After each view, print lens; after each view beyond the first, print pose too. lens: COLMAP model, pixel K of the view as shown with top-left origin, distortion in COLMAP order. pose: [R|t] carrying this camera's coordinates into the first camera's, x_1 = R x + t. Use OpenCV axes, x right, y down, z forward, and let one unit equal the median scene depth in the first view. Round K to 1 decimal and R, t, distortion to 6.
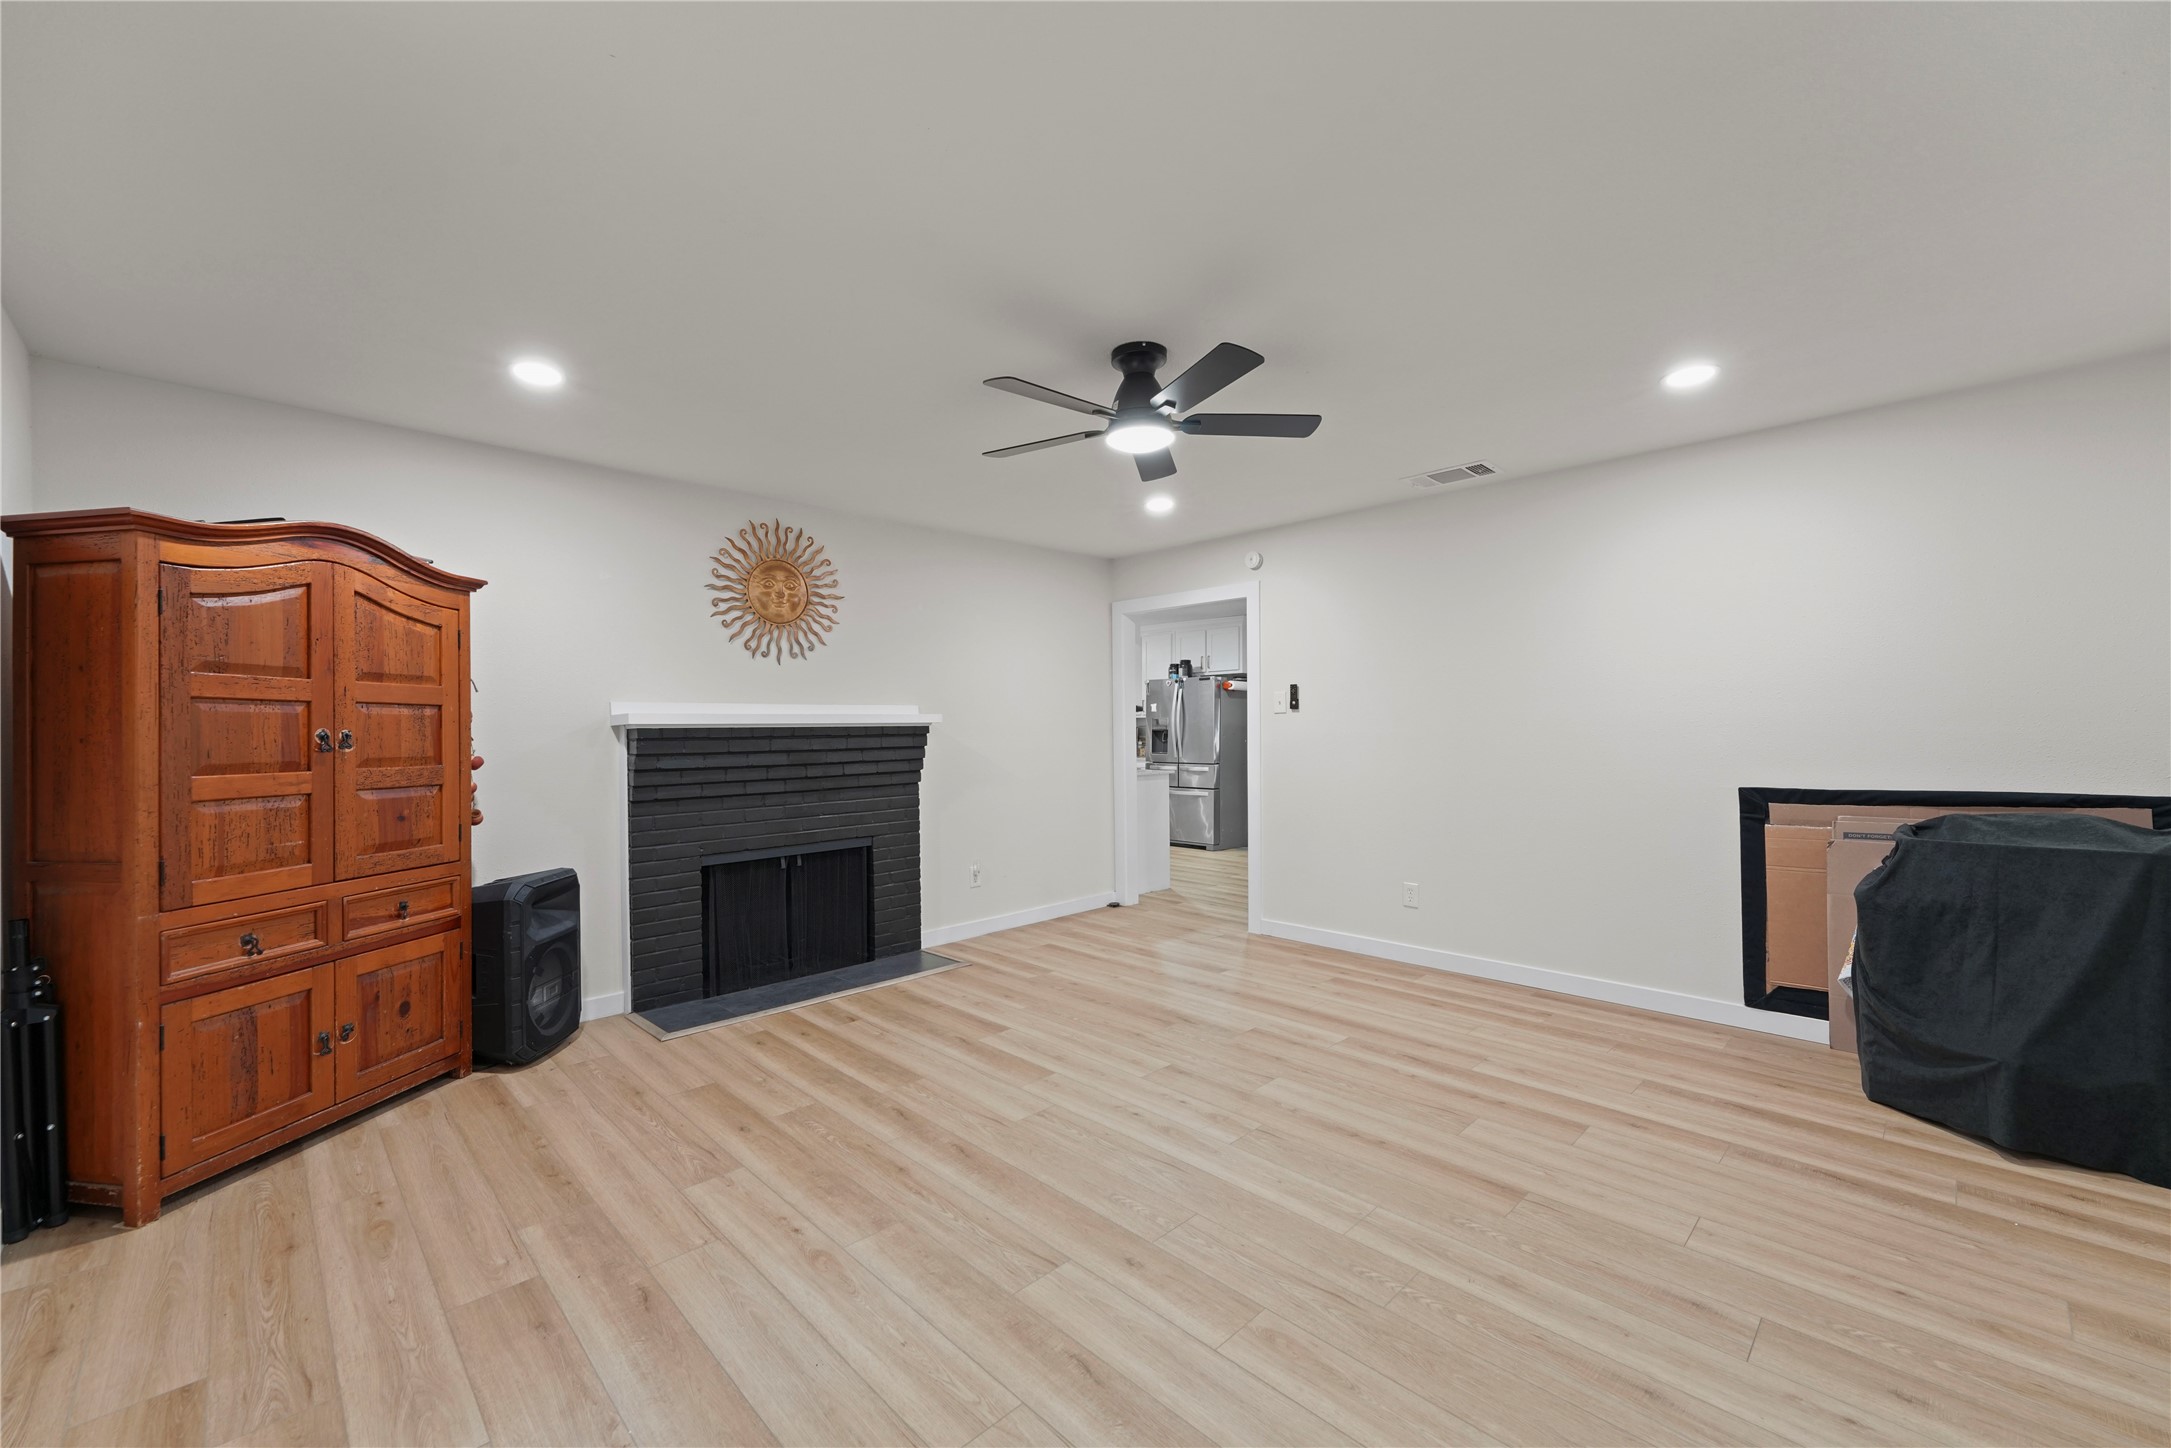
lens RADIAL K [[861.4, 0, 1081.4], [0, 861.4, 740.3], [0, 0, 1]] dist [0.011656, -0.003157]
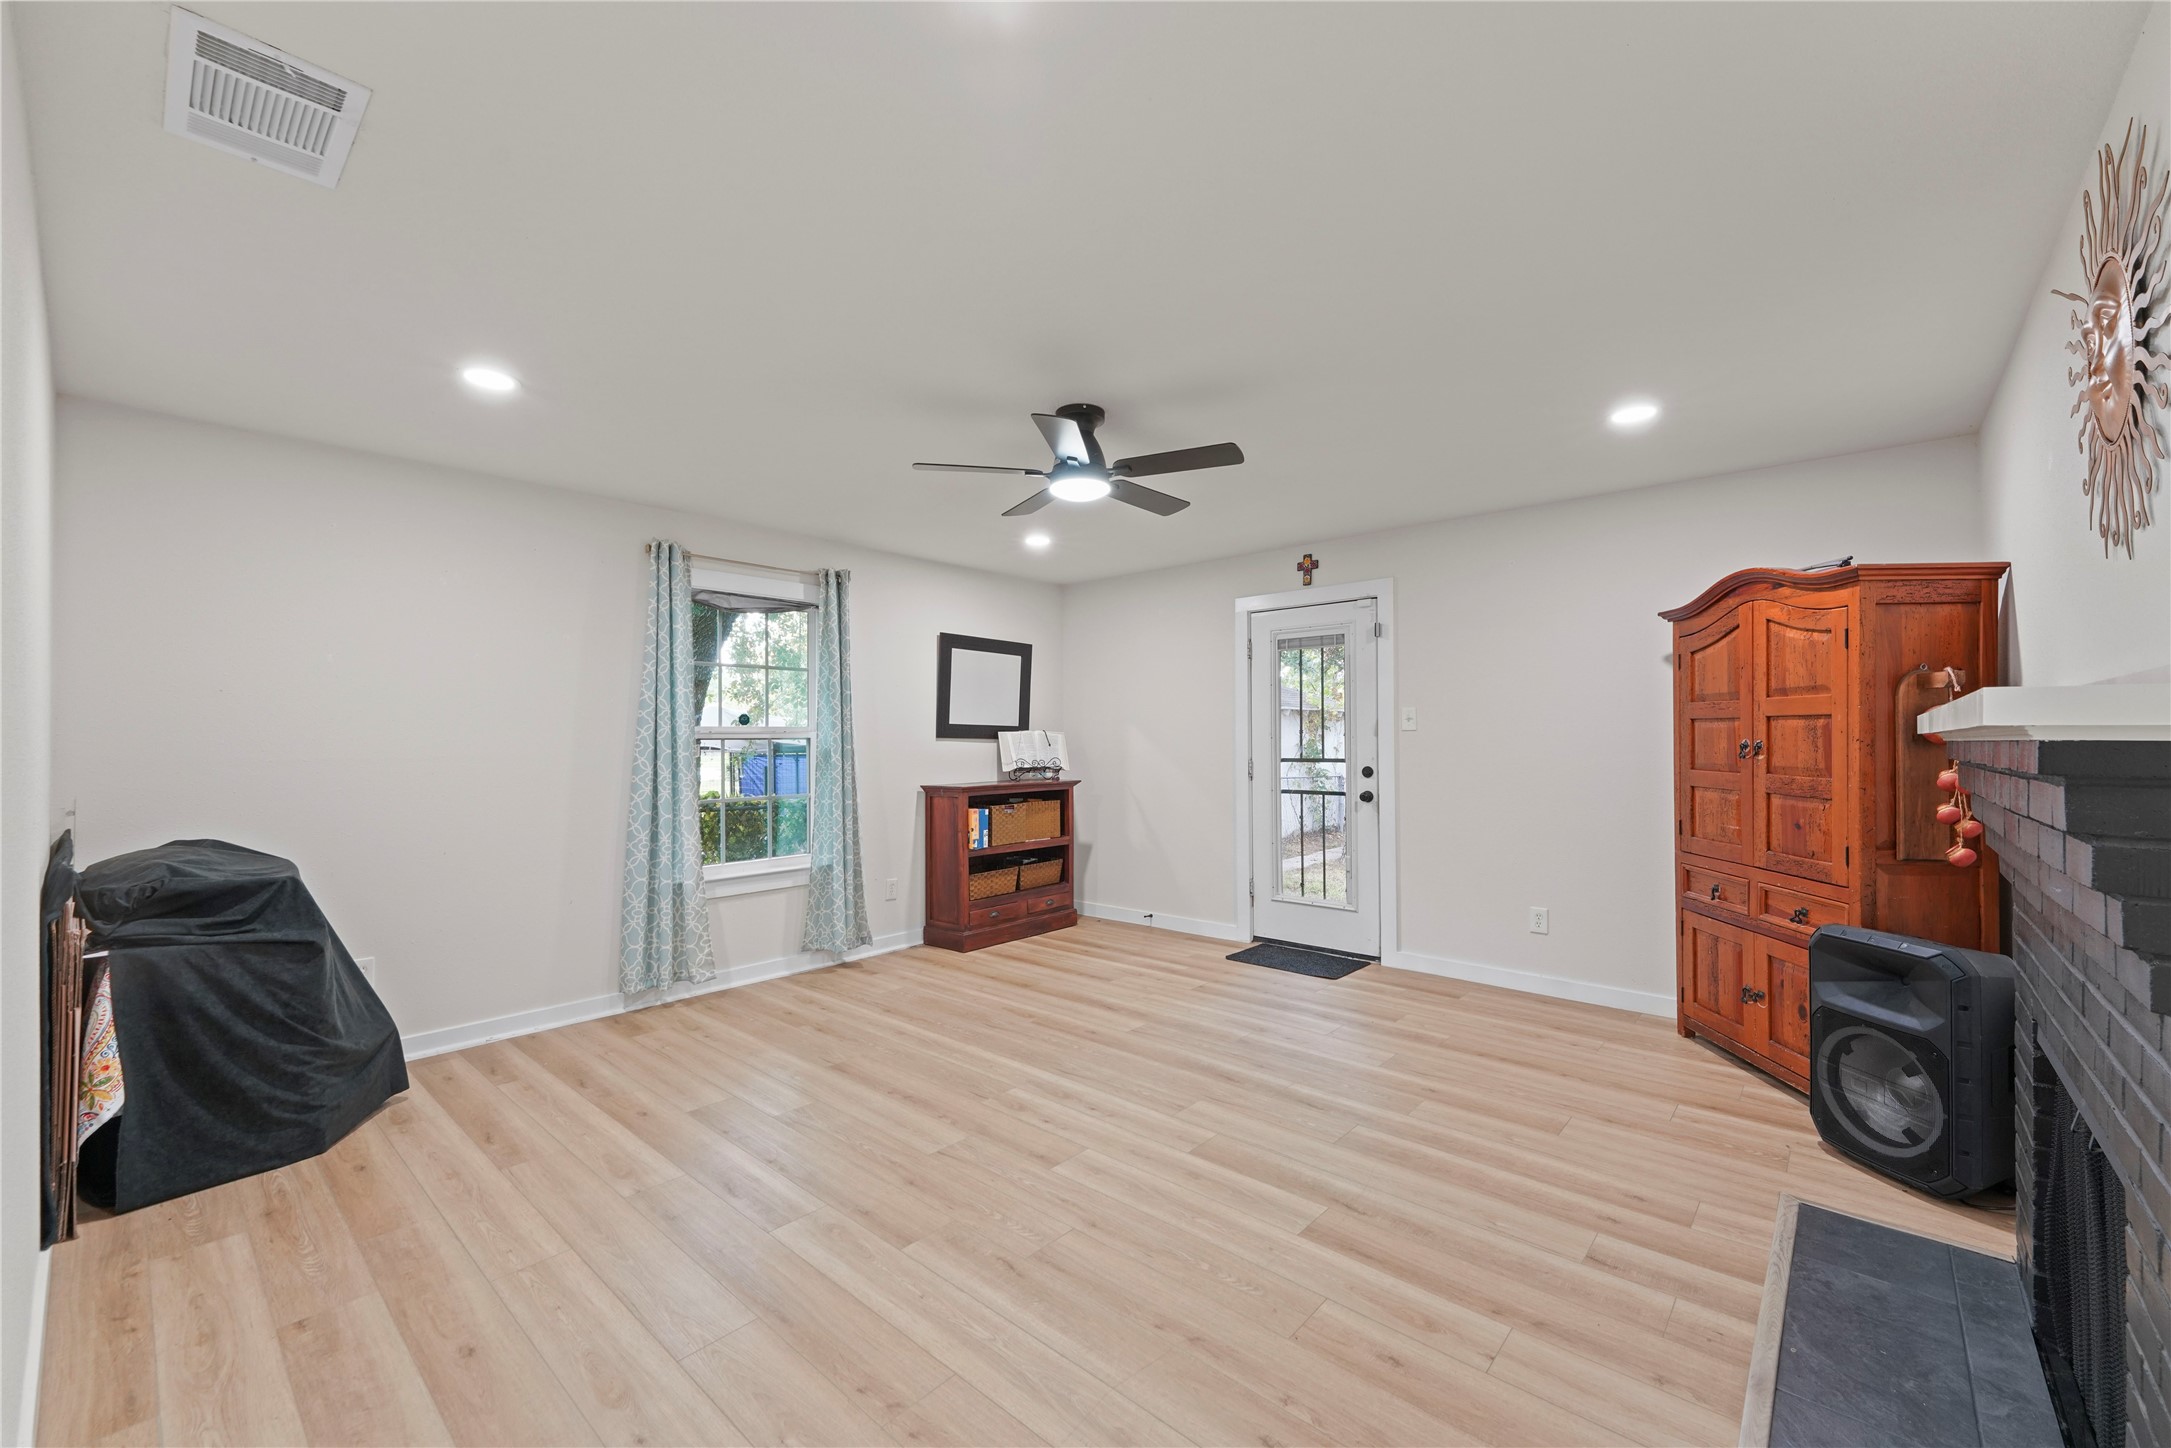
lens RADIAL K [[861.4, 0, 1084.9], [0, 861.4, 739.0], [0, 0, 1]] dist [0.011656, -0.003157]
pose [[-0.997566, 0.014404, -0.068230, 0.132811], [0.013526, 0.999820, 0.013310, -0.039050], [0.068410, 0.012354, -0.997581, 1.965231]]
